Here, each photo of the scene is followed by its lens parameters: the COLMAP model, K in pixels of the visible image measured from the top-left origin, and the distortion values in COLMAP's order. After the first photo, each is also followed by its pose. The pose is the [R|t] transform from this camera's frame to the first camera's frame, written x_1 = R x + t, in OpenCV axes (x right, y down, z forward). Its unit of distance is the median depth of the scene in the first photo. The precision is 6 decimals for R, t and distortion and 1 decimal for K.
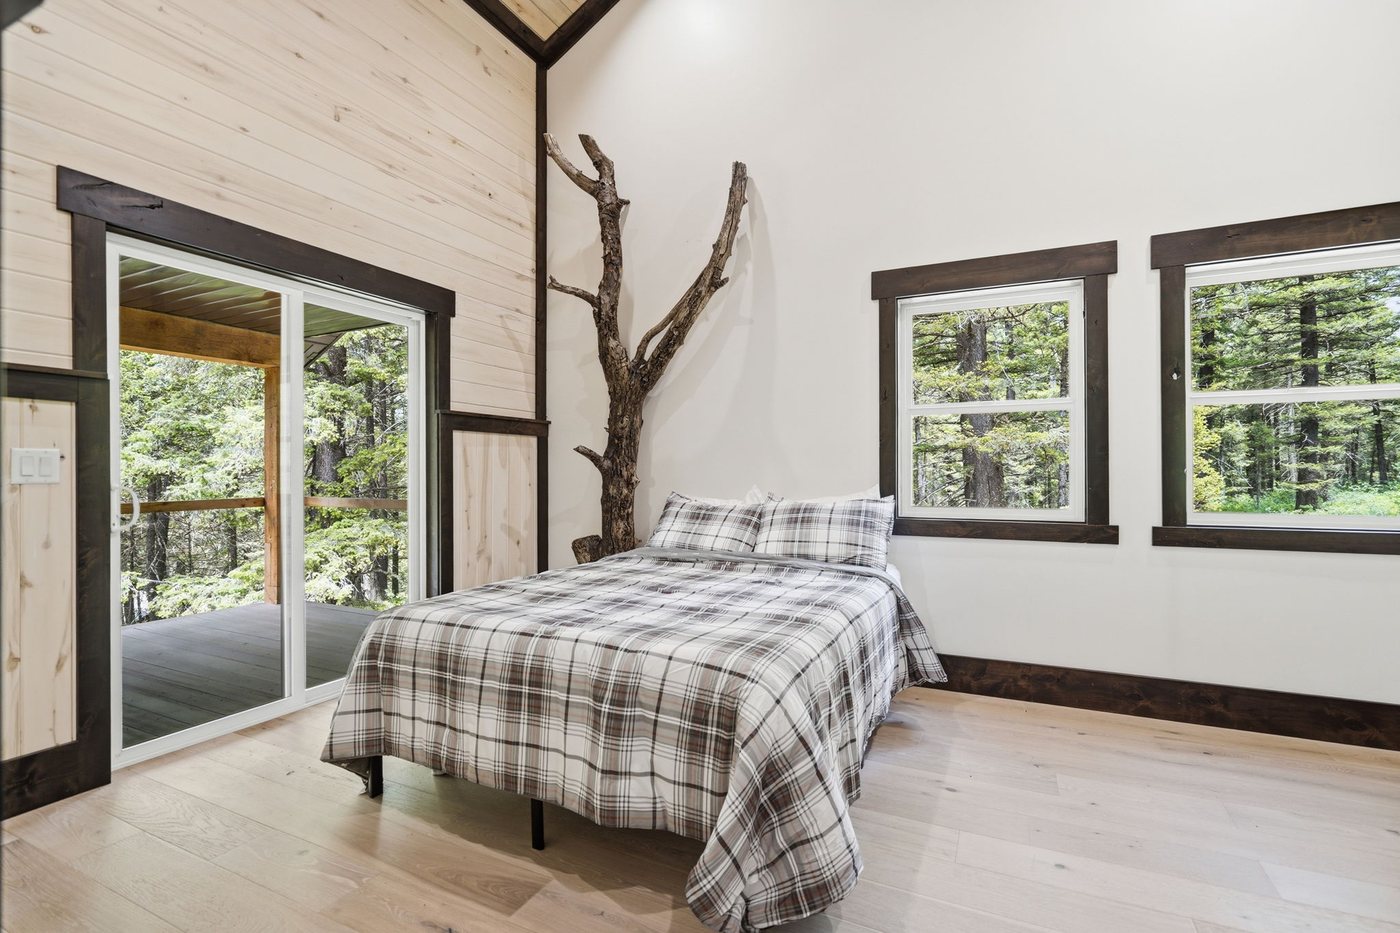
lens RADIAL K [[643.8, 0, 702.7], [0, 643.8, 459.1], [0, 0, 1]] dist [0.000262, -0.001050]
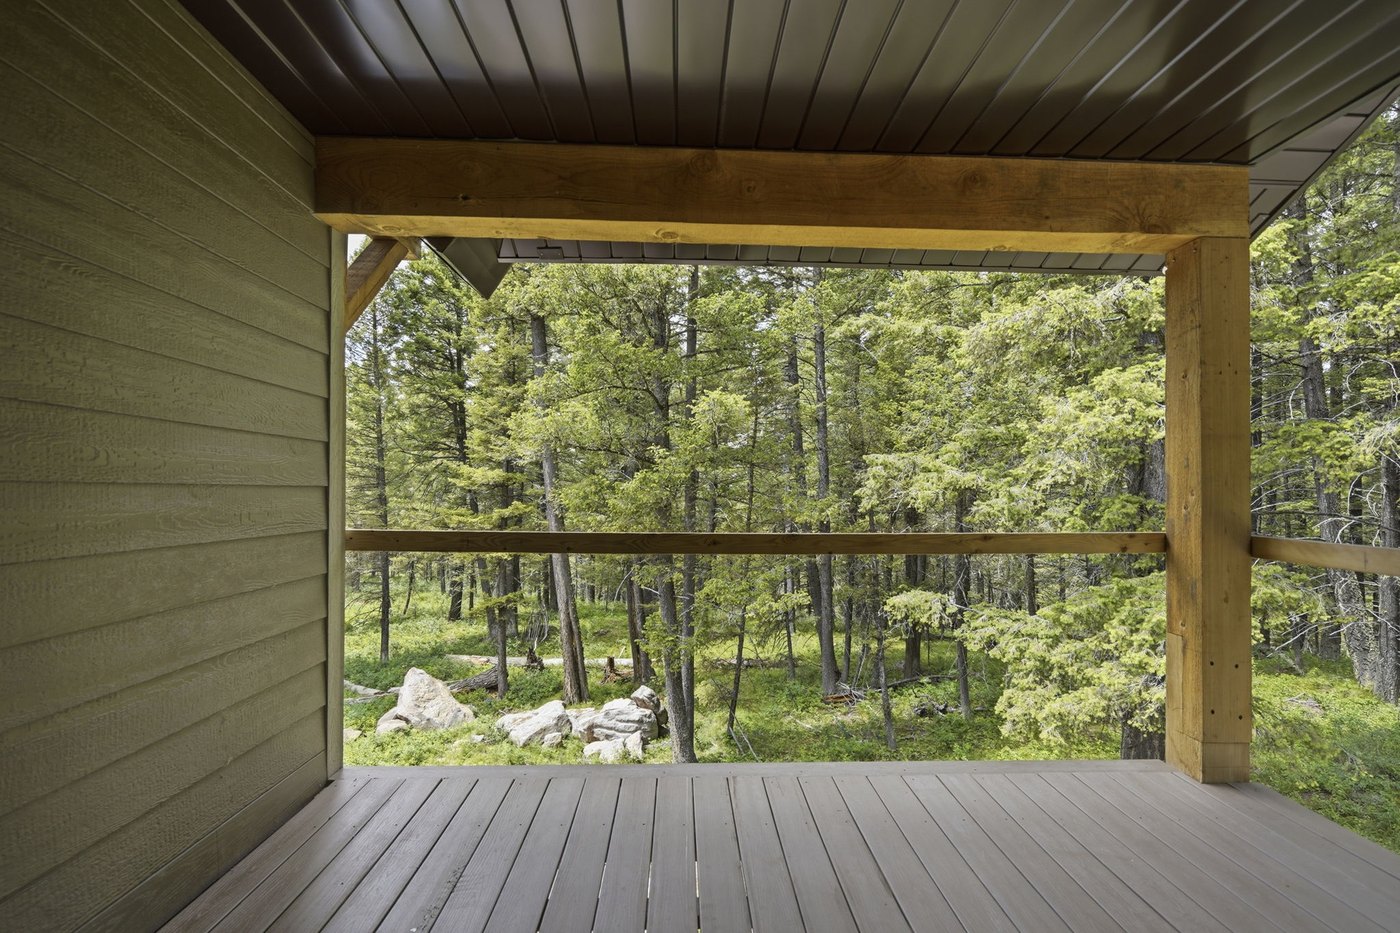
lens RADIAL K [[643.8, 0, 695.8], [0, 643.8, 495.7], [0, 0, 1]] dist [0.000262, -0.001050]
pose [[0.457989, 0.018717, -0.888761, -0.204433], [0.009985, 0.999607, 0.026196, 0.006363], [0.888902, -0.020872, 0.457622, 0.236136]]
